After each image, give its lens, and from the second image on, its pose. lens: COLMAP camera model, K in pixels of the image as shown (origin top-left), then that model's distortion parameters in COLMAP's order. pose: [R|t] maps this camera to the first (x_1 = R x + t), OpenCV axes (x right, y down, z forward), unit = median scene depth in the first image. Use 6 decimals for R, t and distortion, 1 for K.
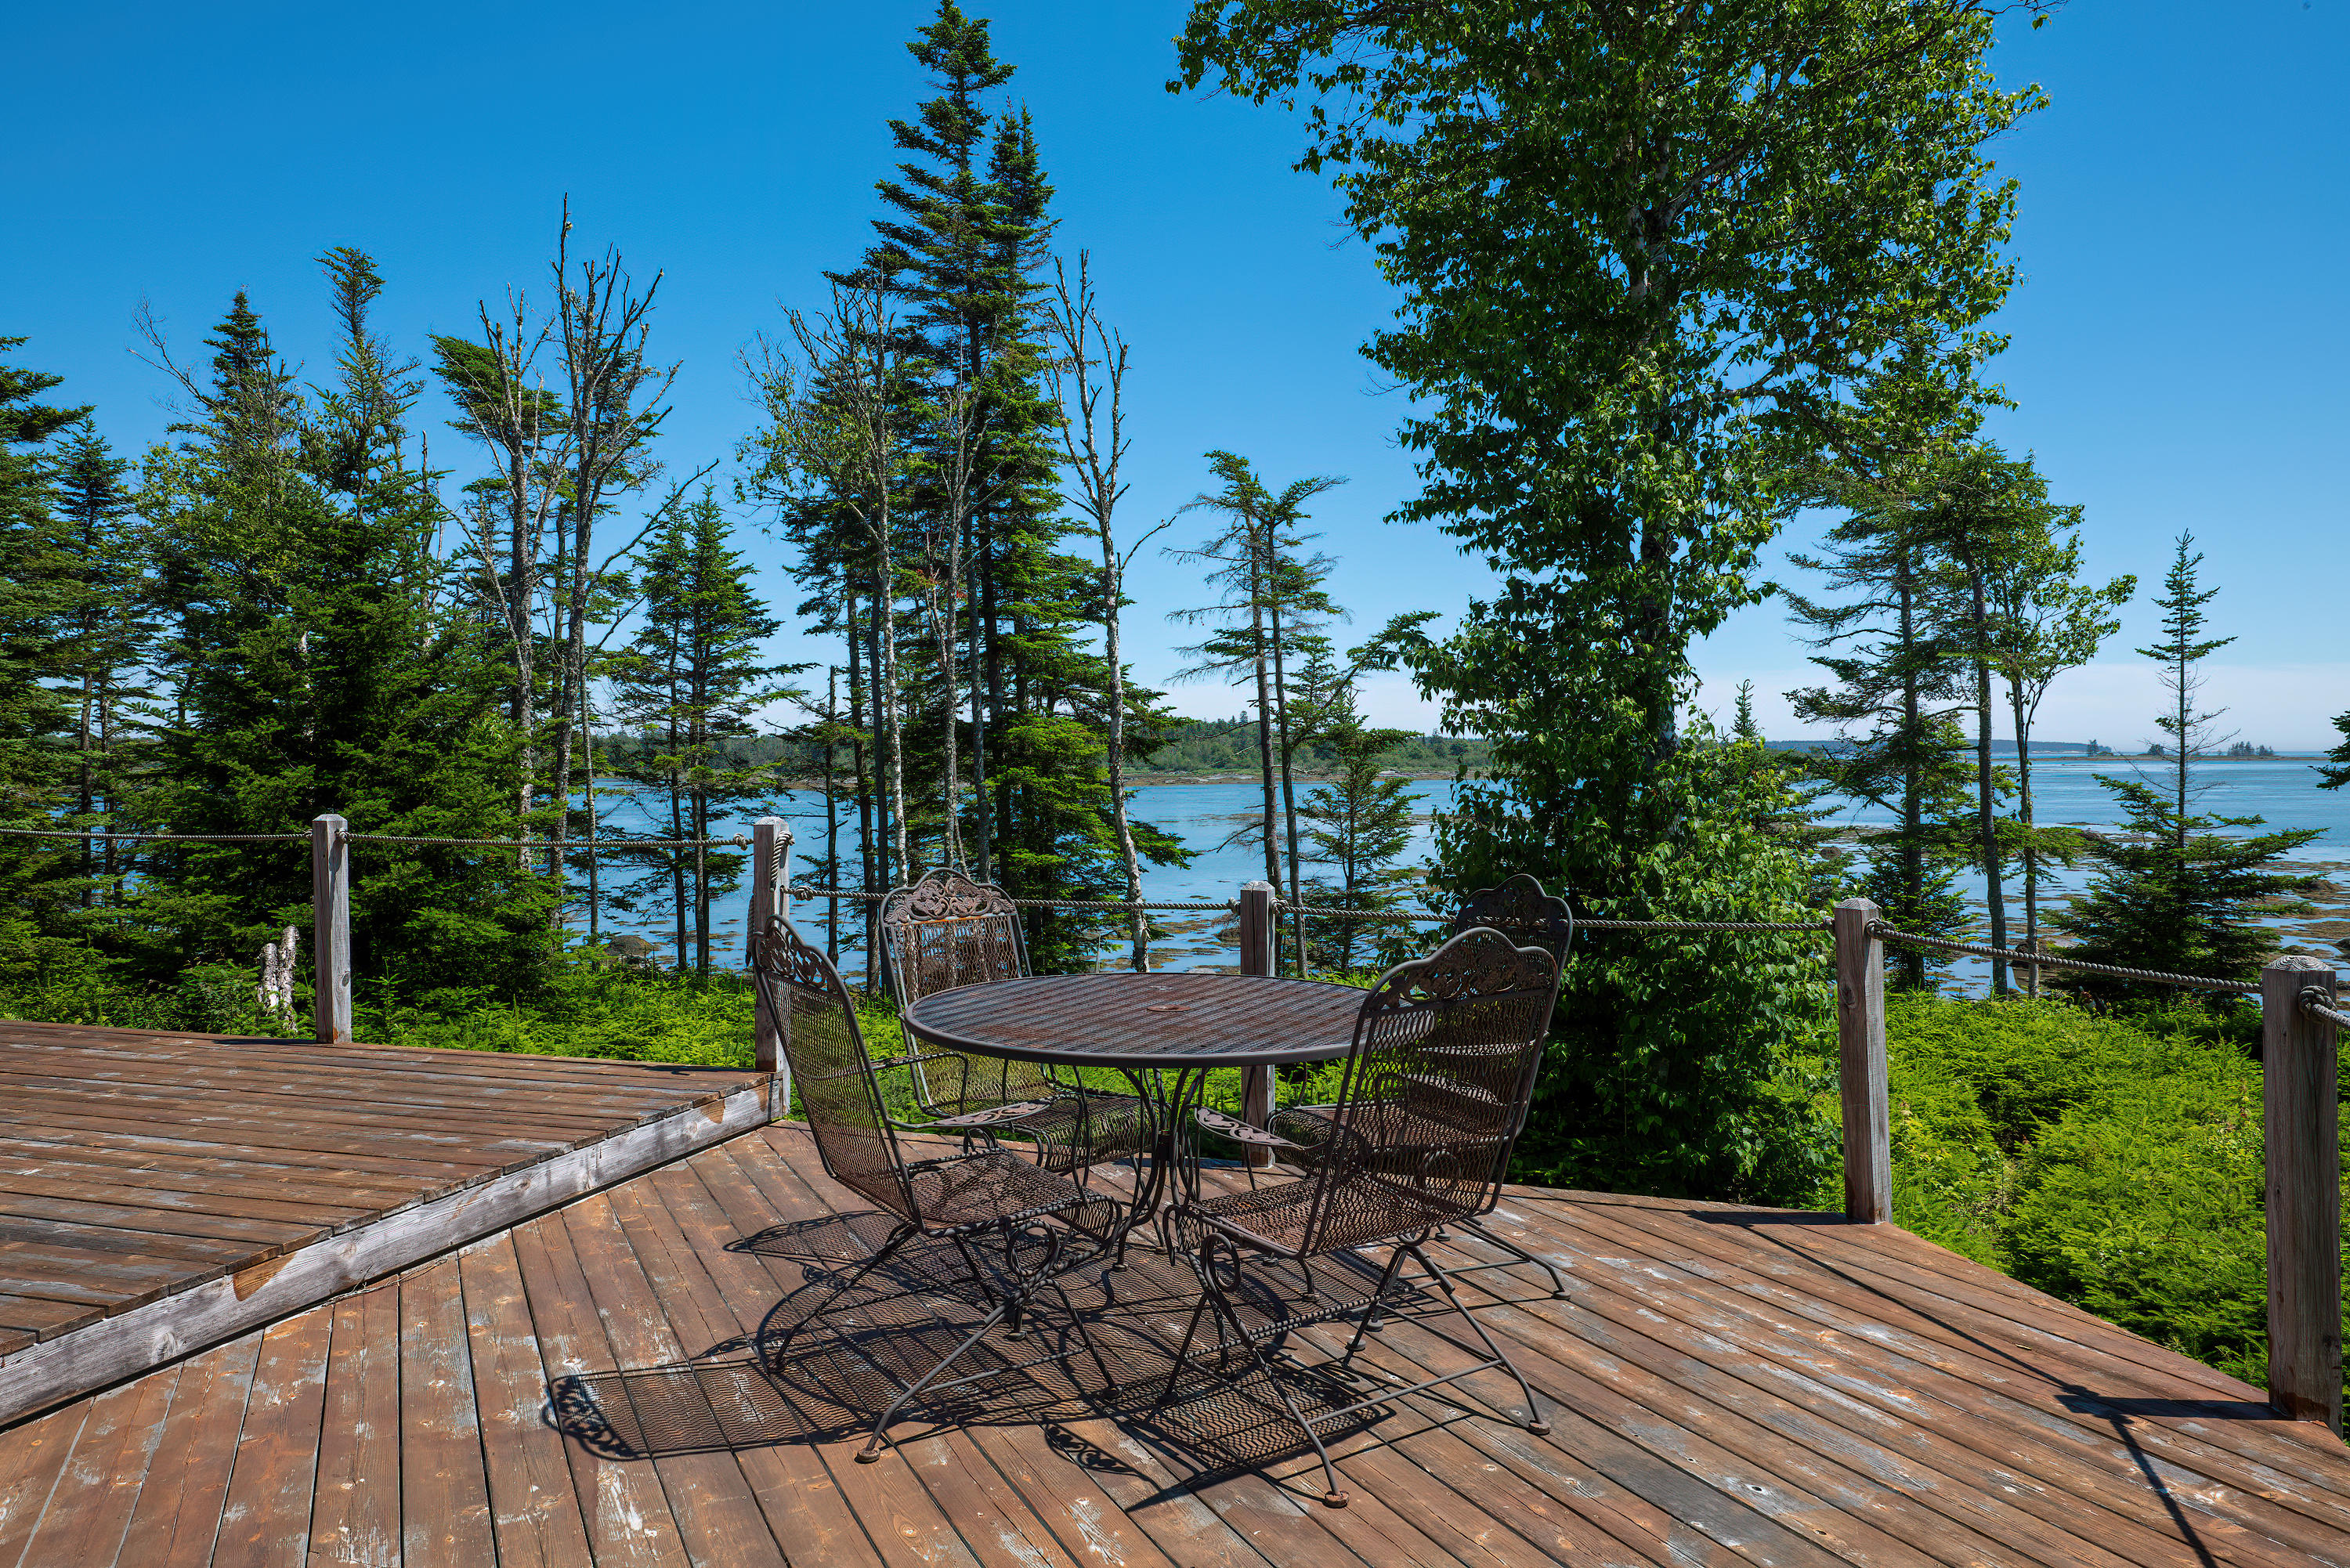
lens RADIAL K [[1579.7, 0, 1173.7], [0, 1579.7, 781.7], [0, 0, 1]] dist [0.003416, -0.000591]
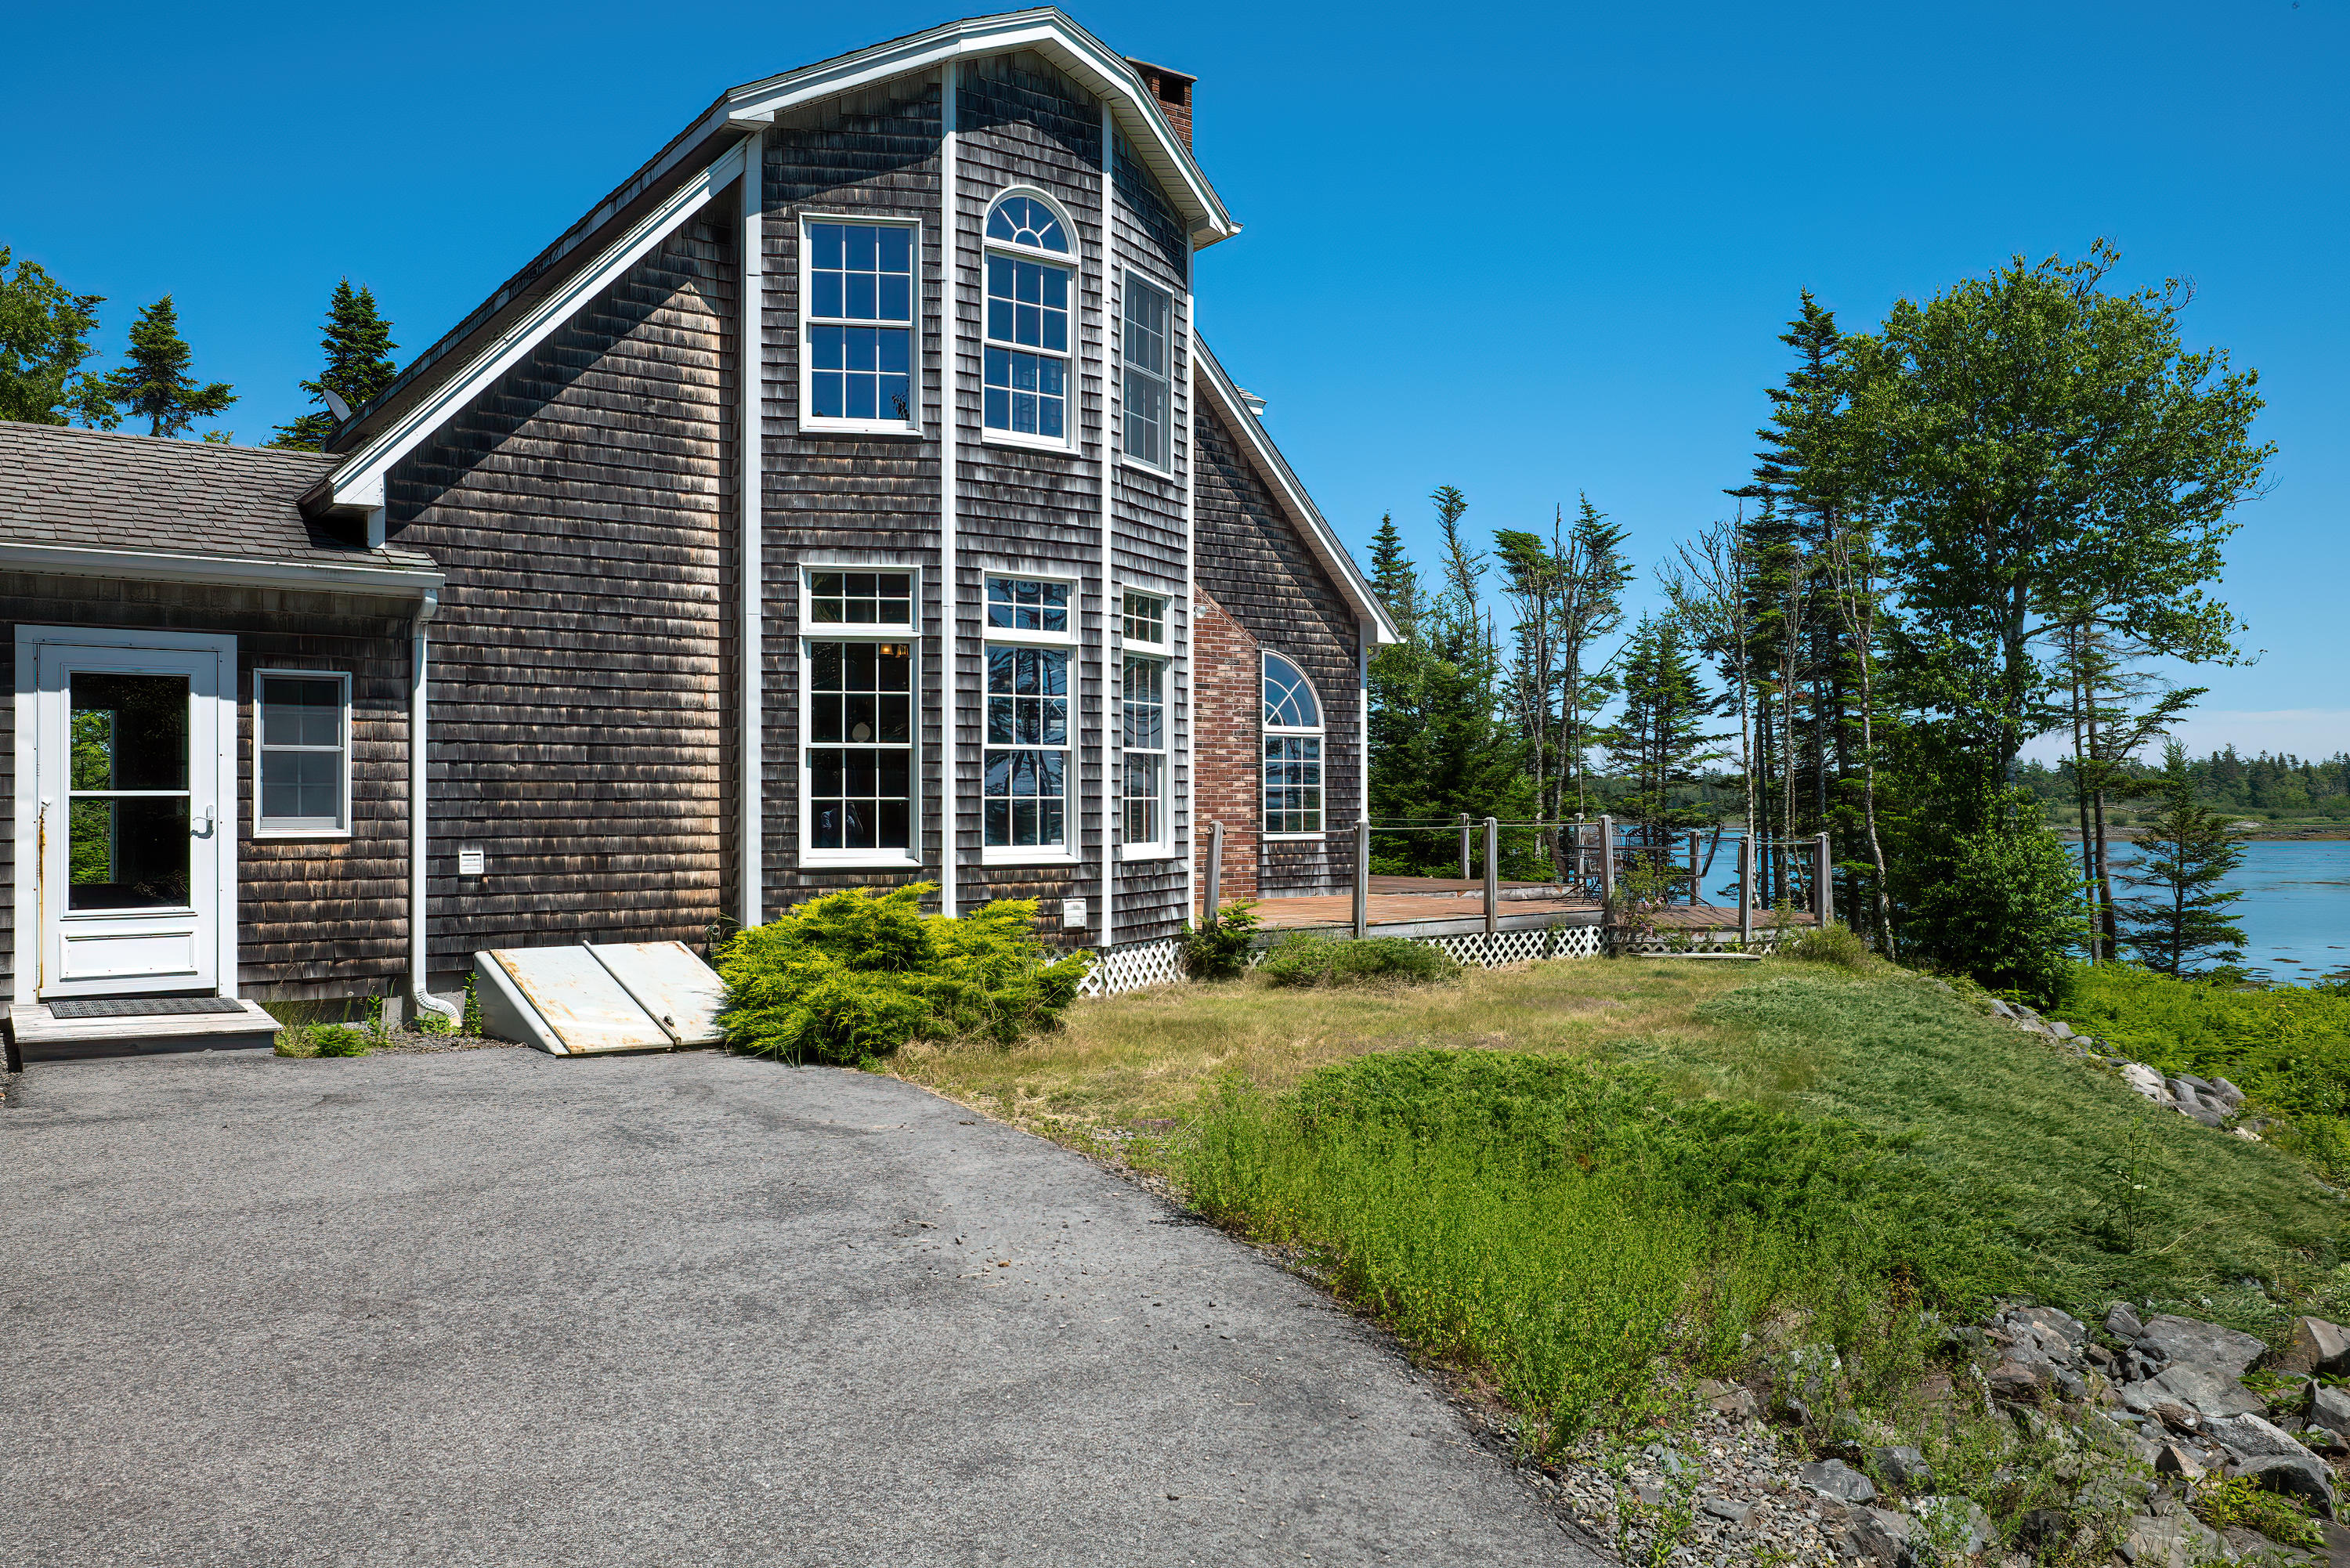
lens RADIAL K [[1833.2, 0, 1175.6], [0, 1833.2, 786.0], [0, 0, 1]] dist [-0.001215, 0.000367]
pose [[0.820593, -0.001417, -0.571511, 0.323847], [-0.012637, 0.999707, -0.020624, 0.014010], [0.571373, 0.024146, 0.820335, -0.693987]]
